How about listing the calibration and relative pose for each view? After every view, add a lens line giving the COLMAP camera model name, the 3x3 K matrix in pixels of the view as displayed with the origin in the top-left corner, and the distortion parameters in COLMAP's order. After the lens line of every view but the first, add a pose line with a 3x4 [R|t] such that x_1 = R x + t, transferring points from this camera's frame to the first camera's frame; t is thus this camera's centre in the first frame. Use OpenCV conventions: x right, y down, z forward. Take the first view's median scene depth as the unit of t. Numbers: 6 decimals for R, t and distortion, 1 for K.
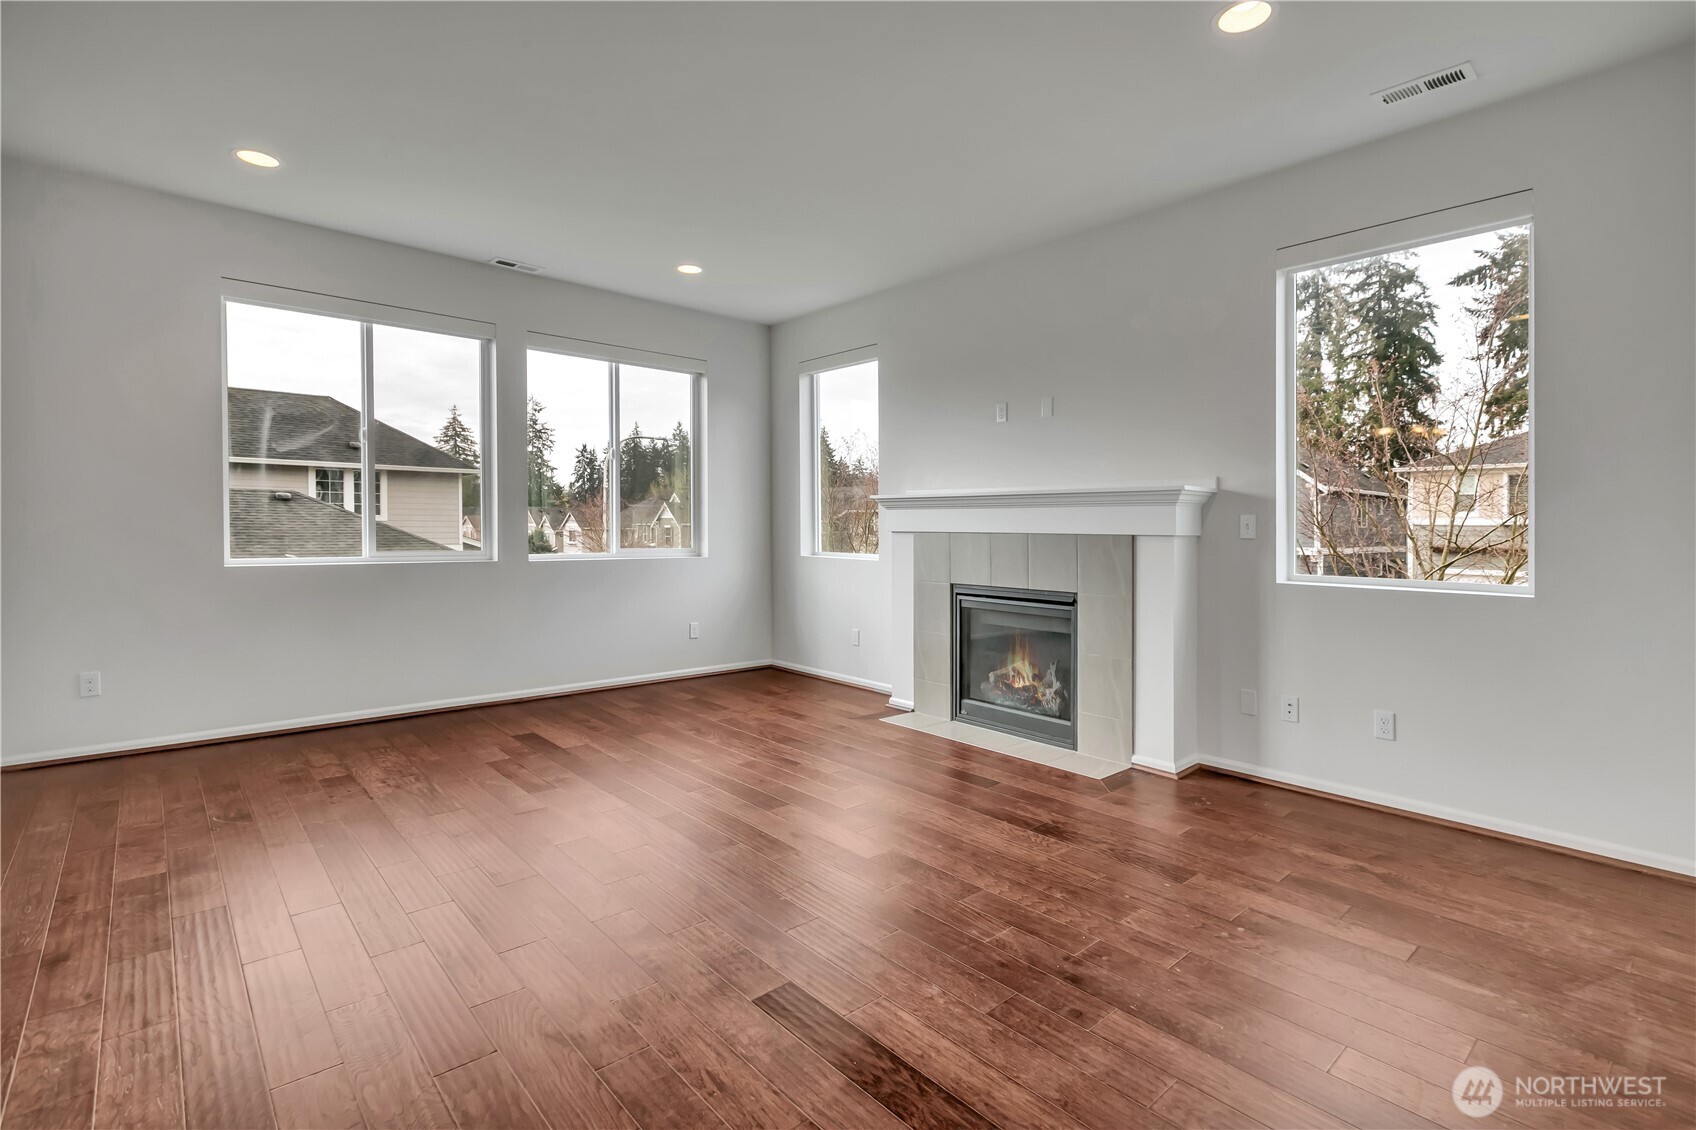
lens RADIAL K [[789.3, 0, 853.8], [0, 789.3, 521.4], [0, 0, 1]] dist [0.002007, 0.000657]
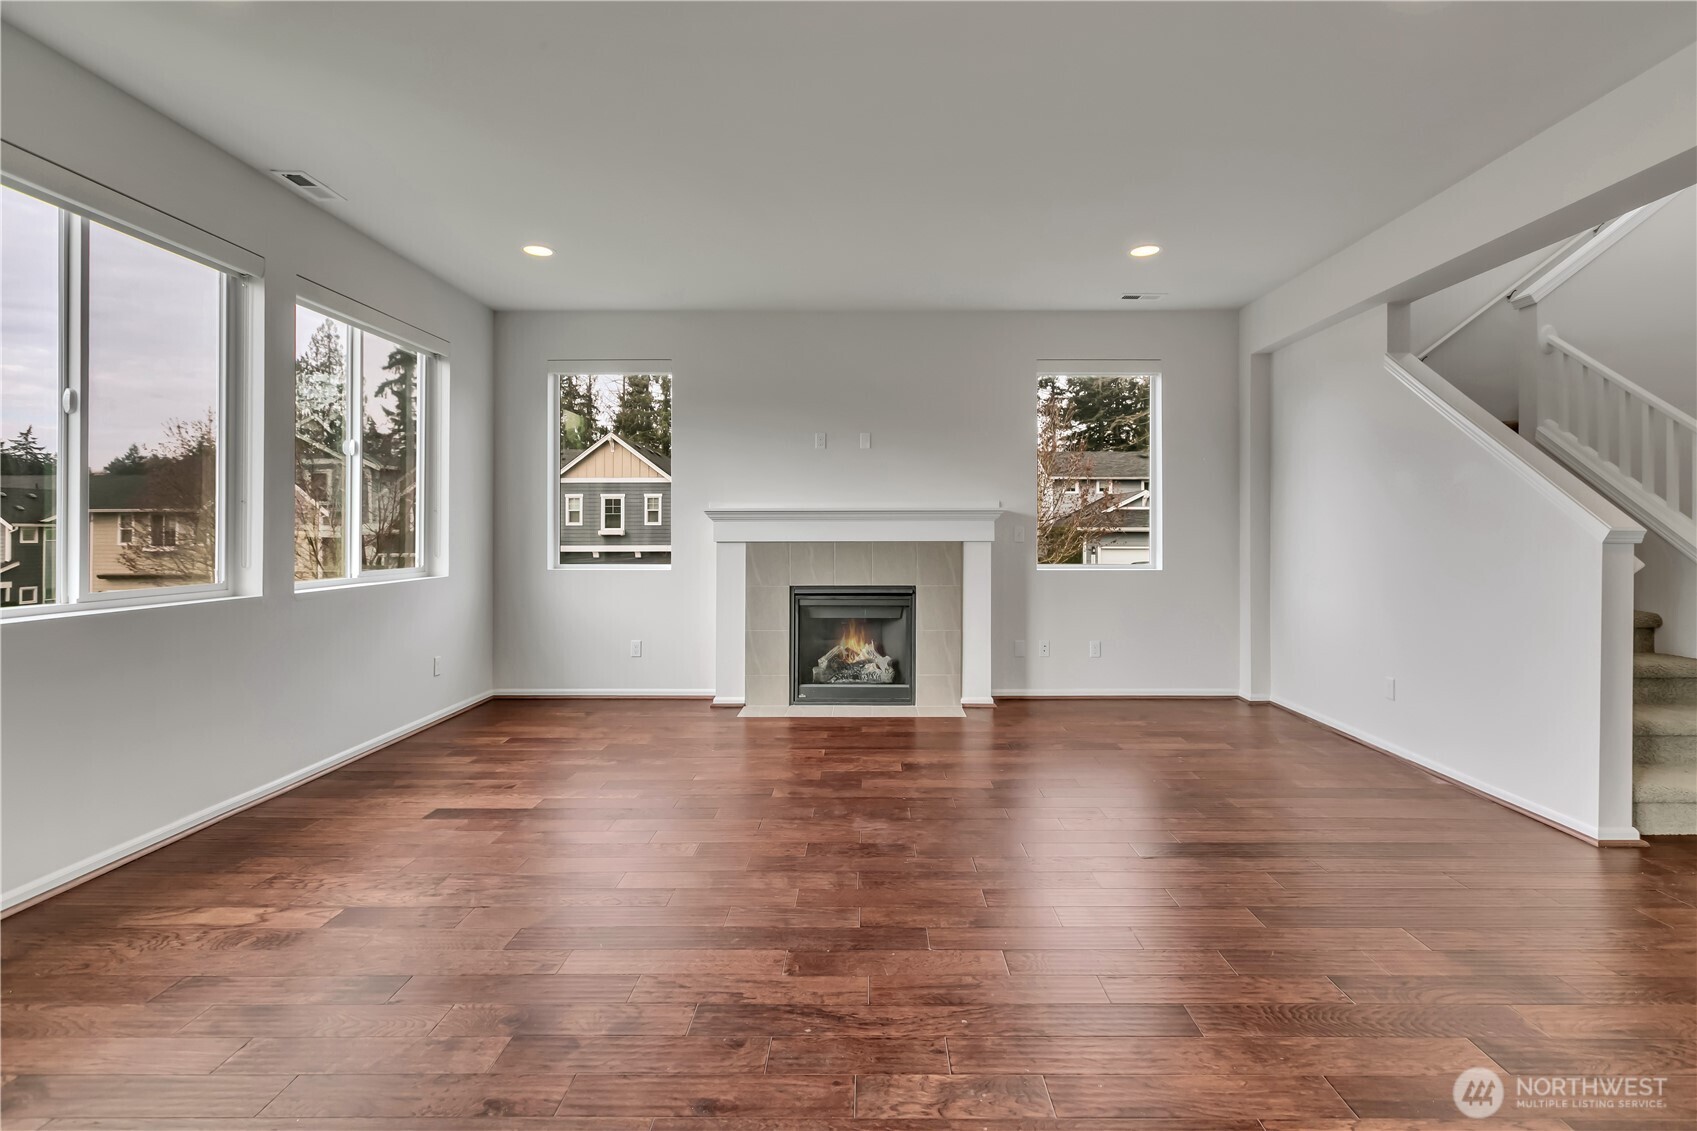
lens RADIAL K [[783.0, 0, 866.4], [0, 783.0, 518.4], [0, 0, 1]] dist [-0.000564, -0.000159]
pose [[0.673761, 0.000417, 0.738949, -0.676661], [0.002688, 0.999992, -0.003015, -0.017180], [-0.738945, 0.004018, 0.673754, 0.157574]]
